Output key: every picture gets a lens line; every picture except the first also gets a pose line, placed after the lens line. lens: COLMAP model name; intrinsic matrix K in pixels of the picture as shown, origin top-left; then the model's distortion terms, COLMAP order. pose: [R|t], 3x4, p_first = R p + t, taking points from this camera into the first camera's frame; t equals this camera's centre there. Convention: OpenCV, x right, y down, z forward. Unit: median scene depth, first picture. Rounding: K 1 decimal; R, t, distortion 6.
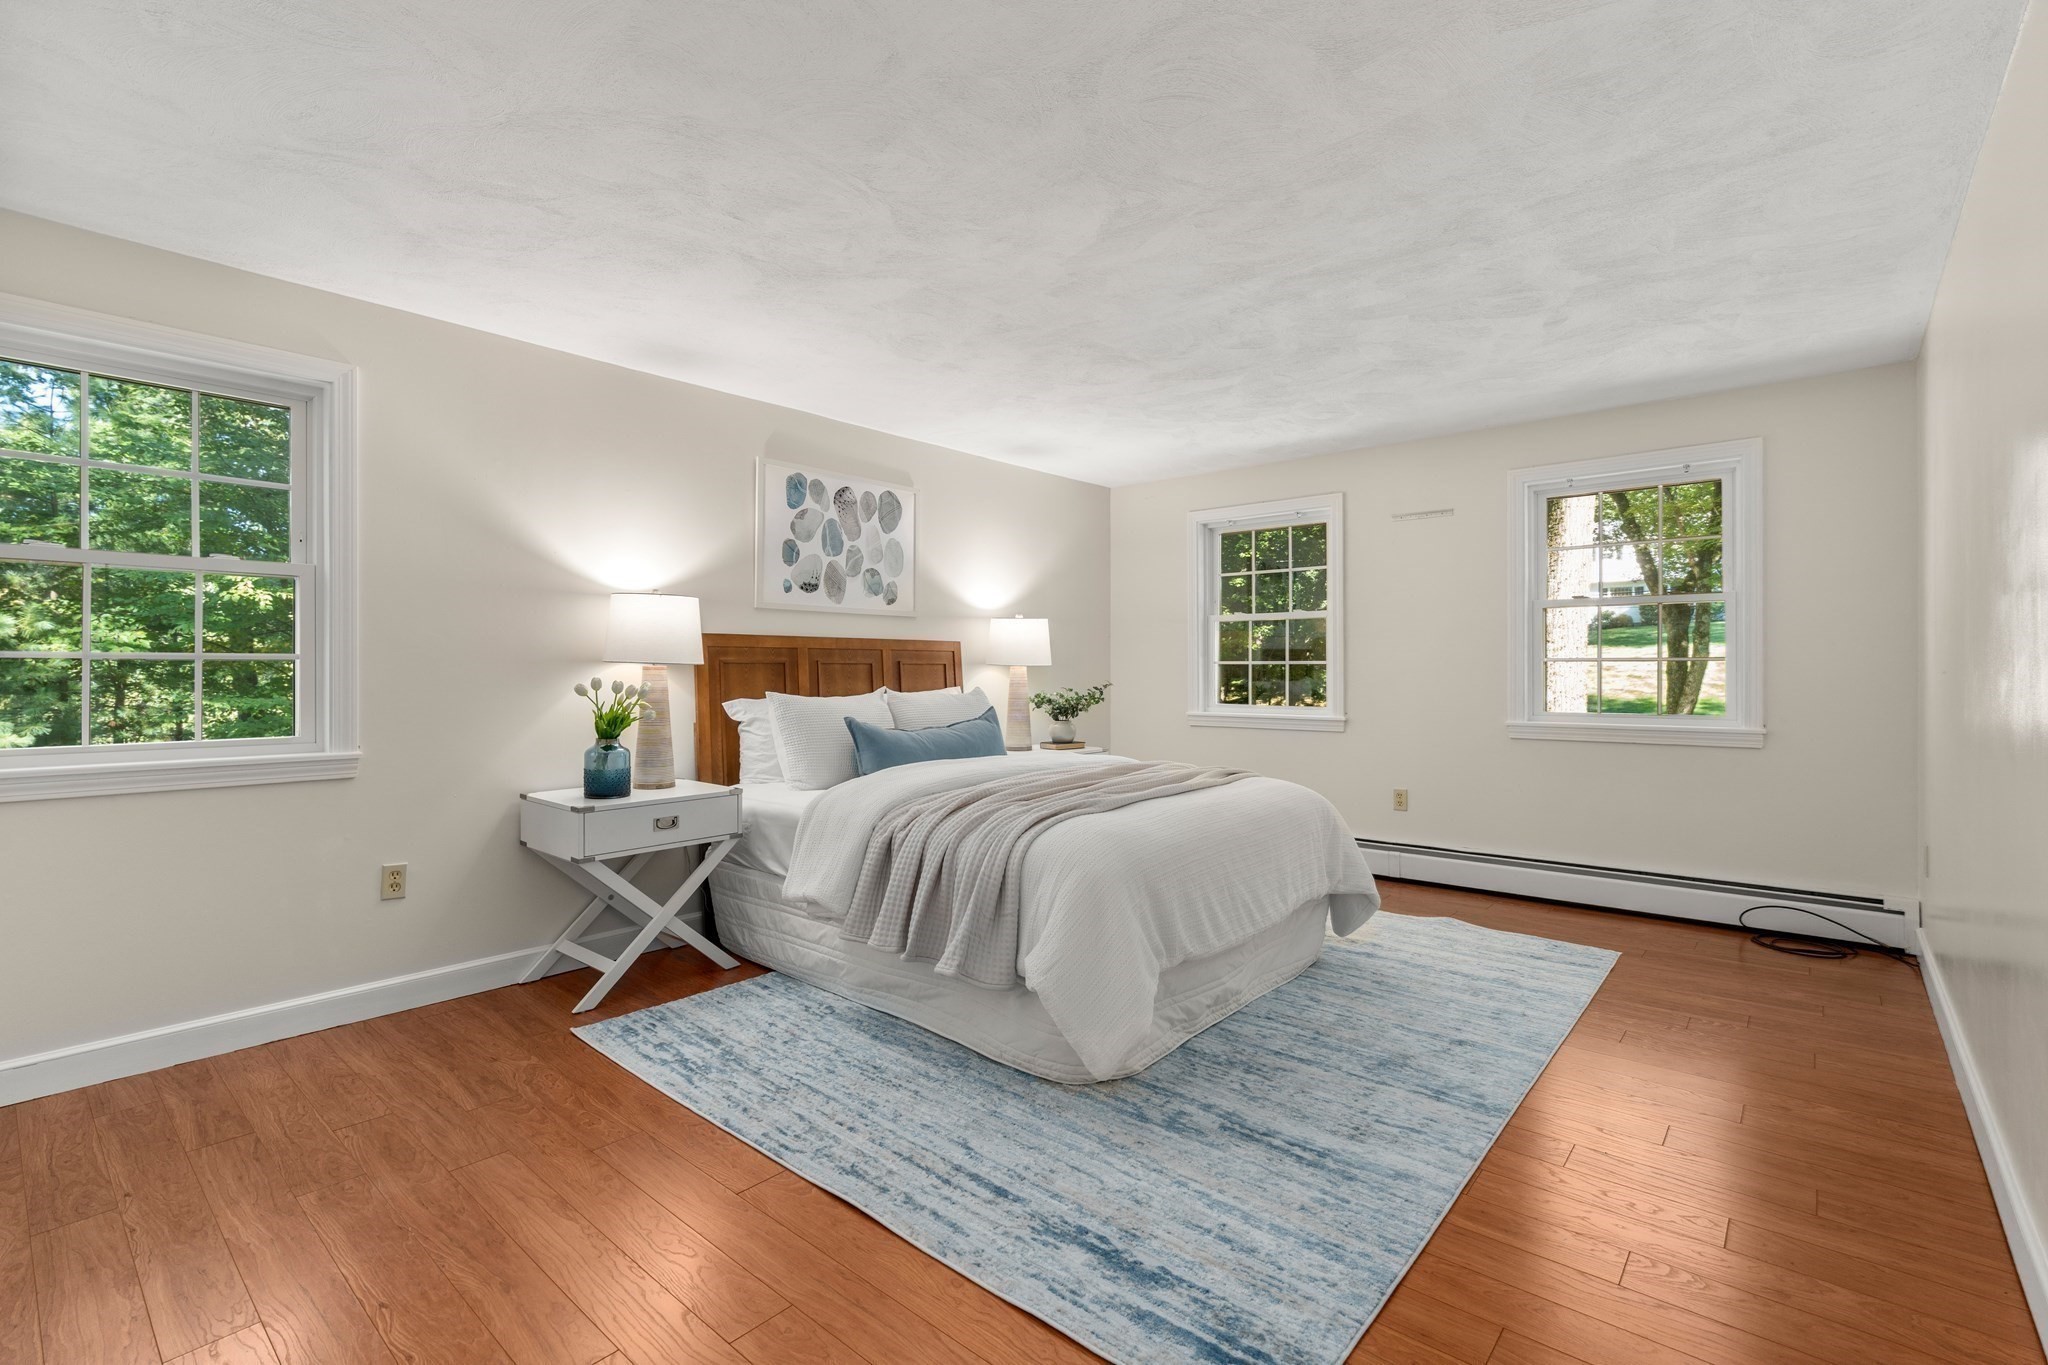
lens RADIAL K [[925.8, 0, 1023.9], [0, 925.8, 676.5], [0, 0, 1]] dist [-0.002418, -0.001301]
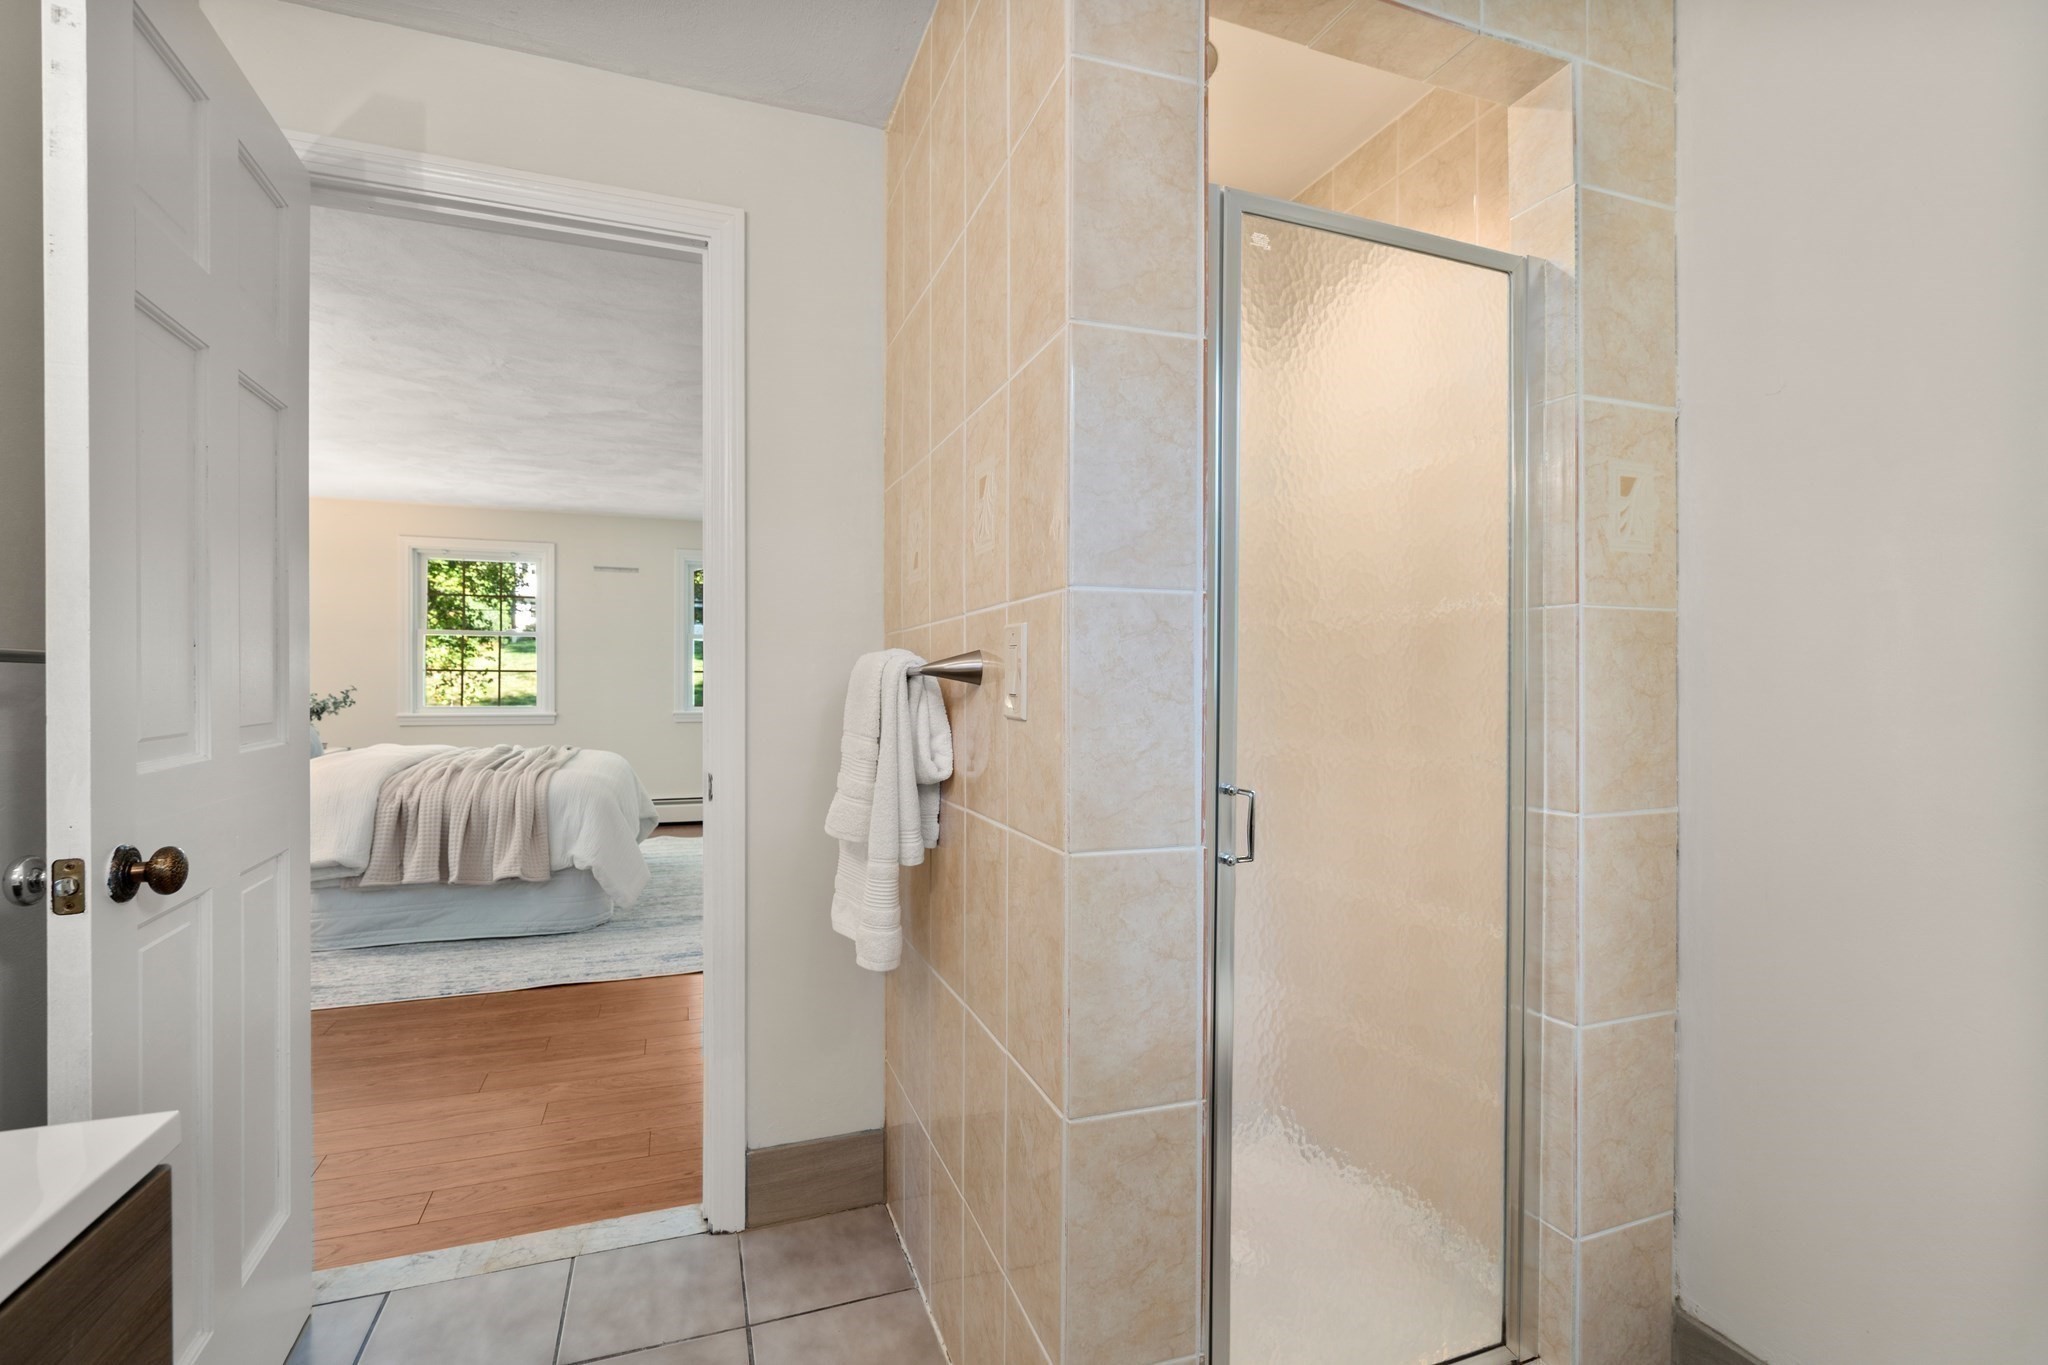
lens RADIAL K [[925.8, 0, 1023.1], [0, 925.8, 681.9], [0, 0, 1]] dist [-0.002418, -0.001301]
pose [[0.479782, -0.001815, 0.877386, -1.021820], [0.002640, 0.999996, 0.000625, 0.002627], [-0.877384, 0.002017, 0.479785, -0.473033]]
